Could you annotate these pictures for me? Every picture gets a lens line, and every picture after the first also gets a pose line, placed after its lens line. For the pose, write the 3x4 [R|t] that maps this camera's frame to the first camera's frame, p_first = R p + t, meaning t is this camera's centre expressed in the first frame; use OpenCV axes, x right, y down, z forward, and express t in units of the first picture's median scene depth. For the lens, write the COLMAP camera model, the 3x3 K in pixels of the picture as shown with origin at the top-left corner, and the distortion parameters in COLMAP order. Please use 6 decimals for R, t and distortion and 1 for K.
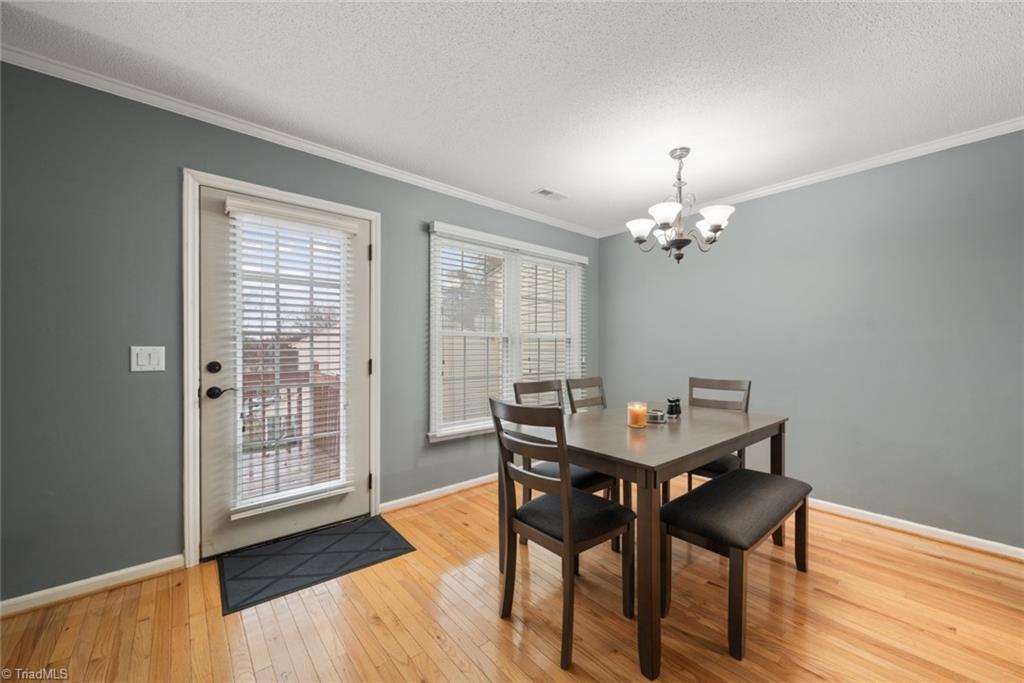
lens RADIAL K [[390.3, 0, 514.8], [0, 390.3, 350.5], [0, 0, 1]] dist [-0.003643, -0.000609]
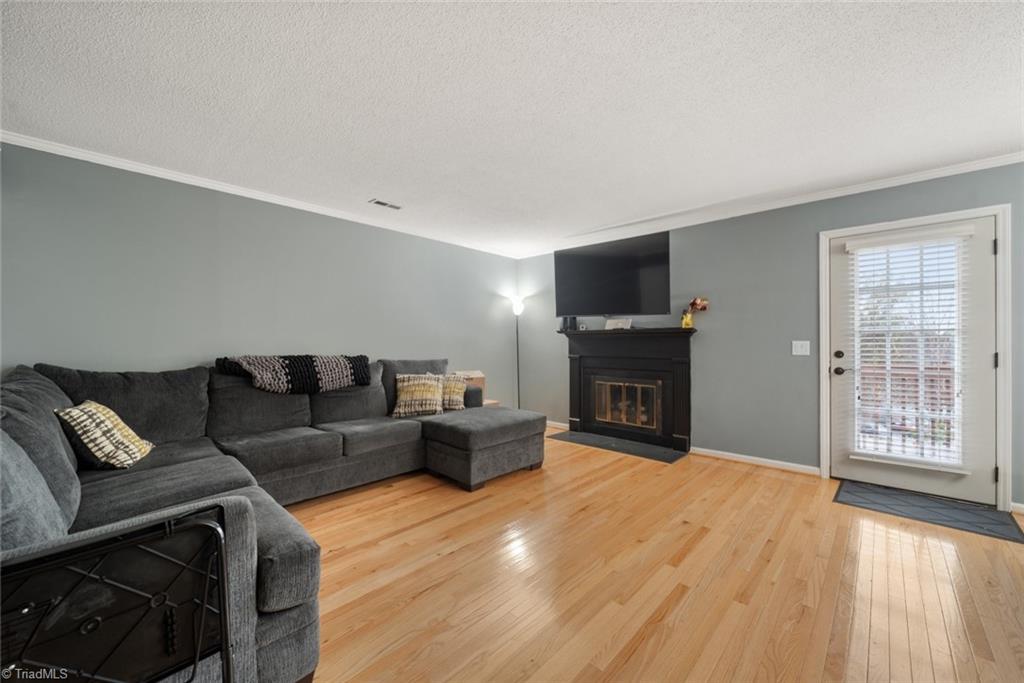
lens RADIAL K [[390.3, 0, 521.0], [0, 390.3, 340.3], [0, 0, 1]] dist [-0.003643, -0.000609]
pose [[0.115600, -0.005010, -0.993283, 0.594140], [-0.004334, 0.999975, -0.005549, 0.001444], [0.993286, 0.004947, 0.115575, -0.412906]]
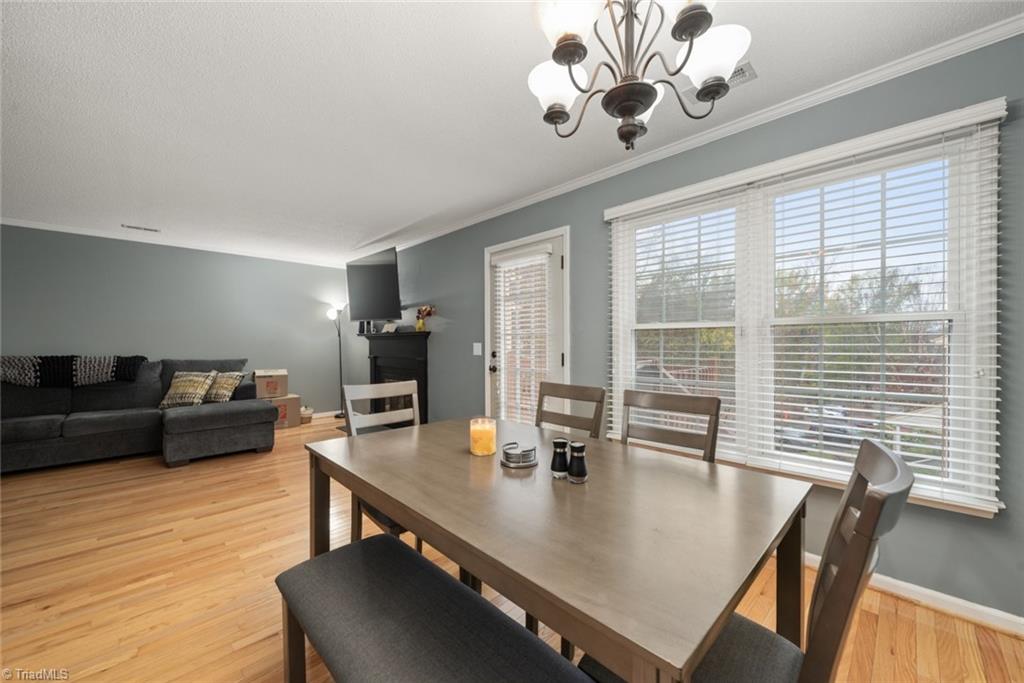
lens RADIAL K [[390.3, 0, 517.0], [0, 390.3, 344.0], [0, 0, 1]] dist [-0.003643, -0.000609]
pose [[0.073840, 0.002501, -0.997267, 0.978742], [-0.002220, 0.999995, 0.002344, -0.008927], [0.997268, 0.002041, 0.073845, 0.955438]]
